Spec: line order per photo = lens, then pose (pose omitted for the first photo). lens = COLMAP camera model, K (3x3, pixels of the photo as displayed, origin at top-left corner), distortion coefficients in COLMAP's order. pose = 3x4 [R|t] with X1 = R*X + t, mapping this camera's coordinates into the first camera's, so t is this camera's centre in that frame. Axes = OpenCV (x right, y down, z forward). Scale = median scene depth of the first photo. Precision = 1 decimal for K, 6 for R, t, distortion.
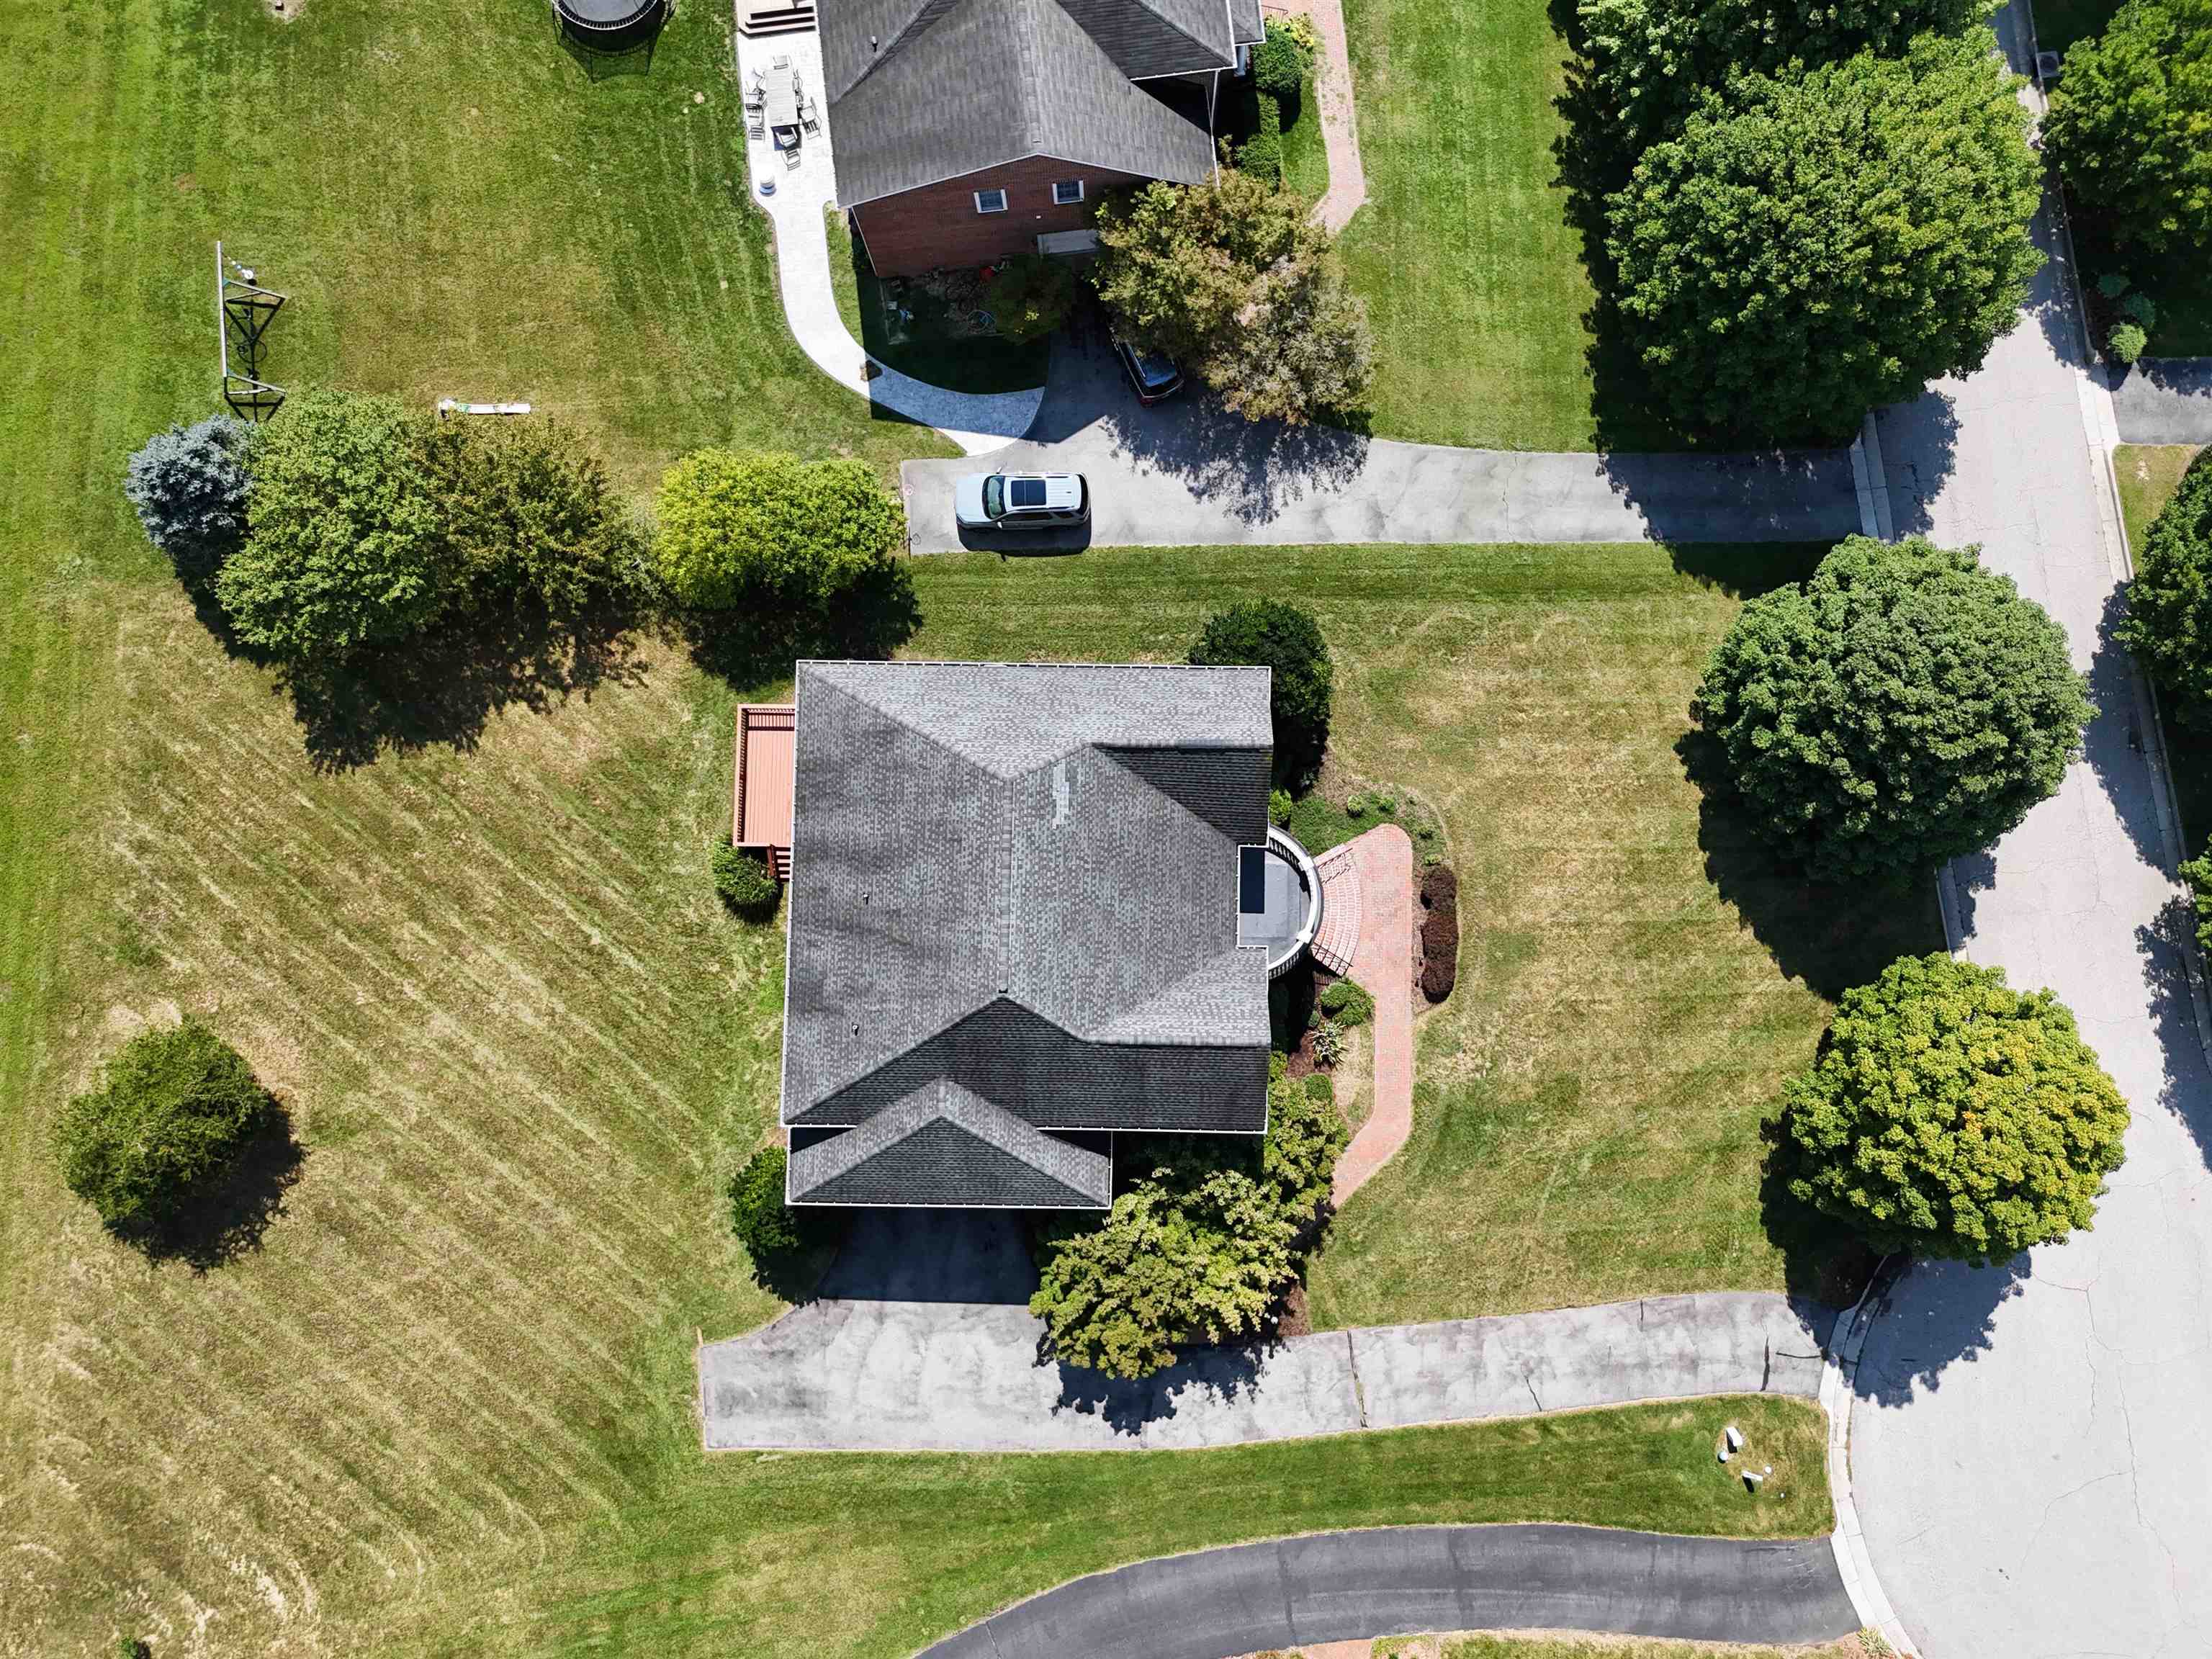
lens RADIAL K [[1639.1, 0, 1106.0], [0, 1639.1, 829.5], [0, 0, 1]] dist [0.058192, -0.044063]
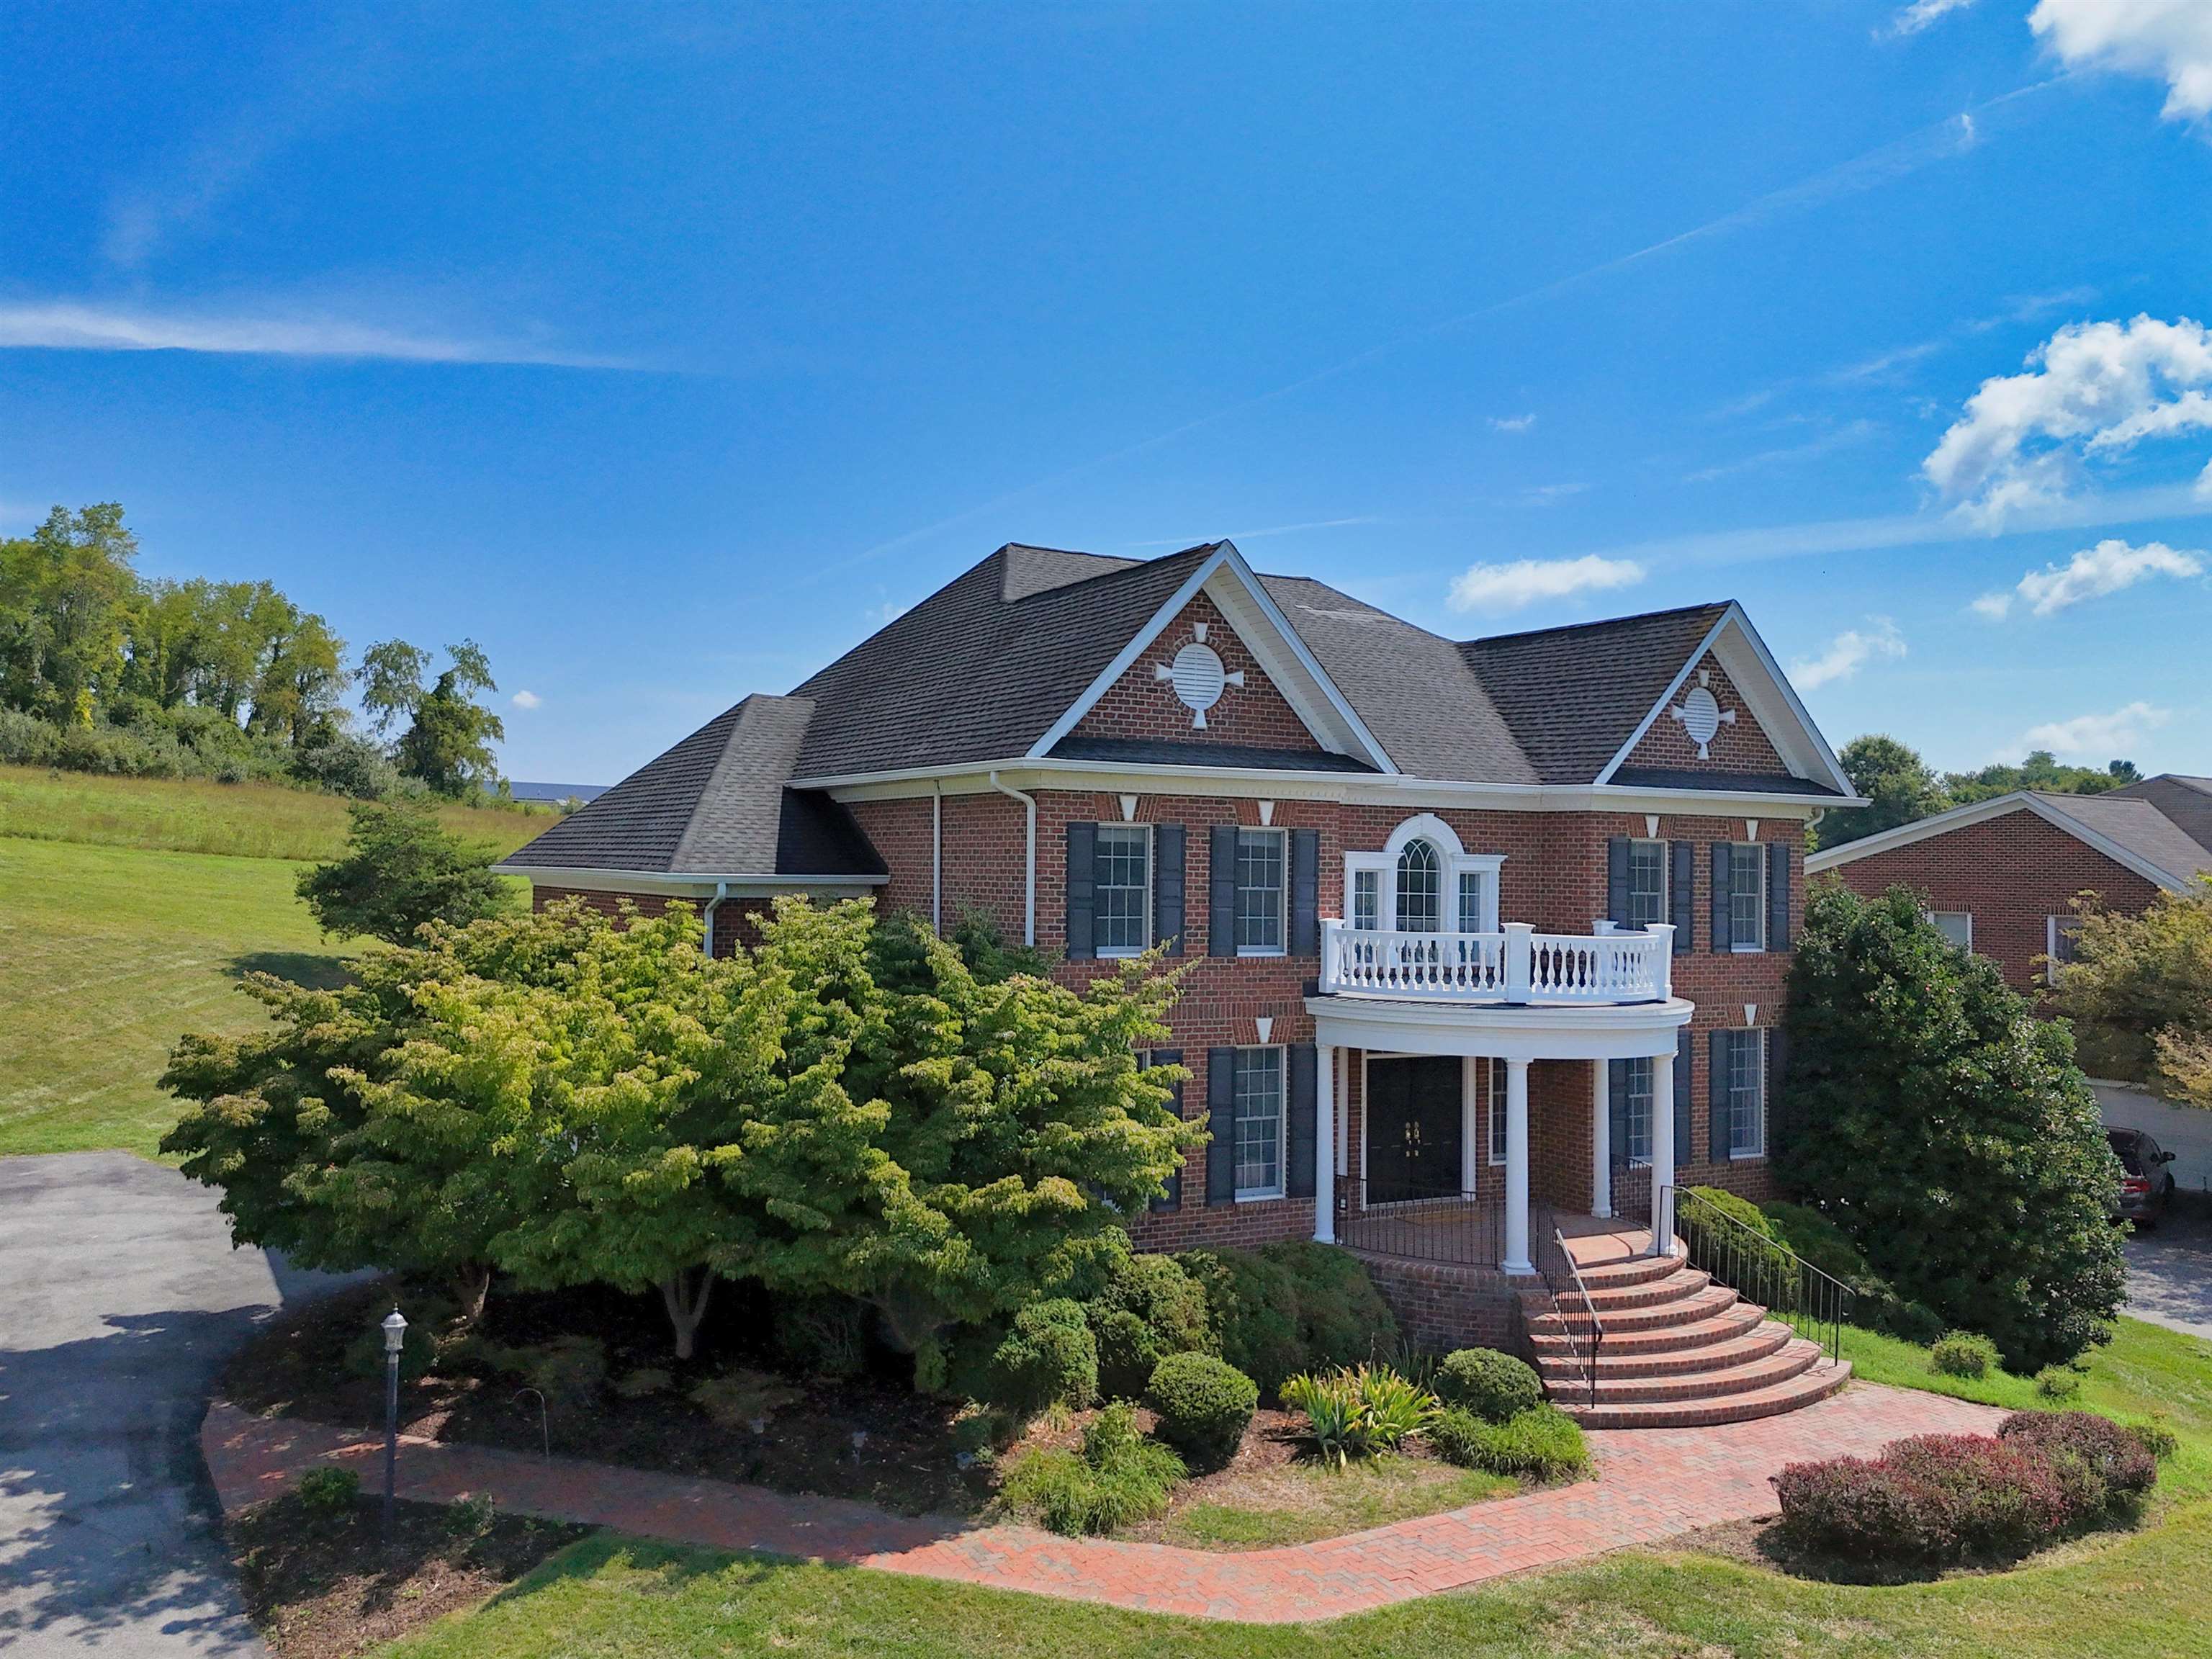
lens RADIAL K [[1759.5, 0, 981.1], [0, 1759.5, 796.7], [0, 0, 1]] dist [0.089309, -0.109486]
pose [[0.494399, -0.006225, -0.869213, 0.370718], [-0.867996, 0.049841, -0.494064, 0.329859], [0.046398, 0.998738, 0.019238, 0.853998]]
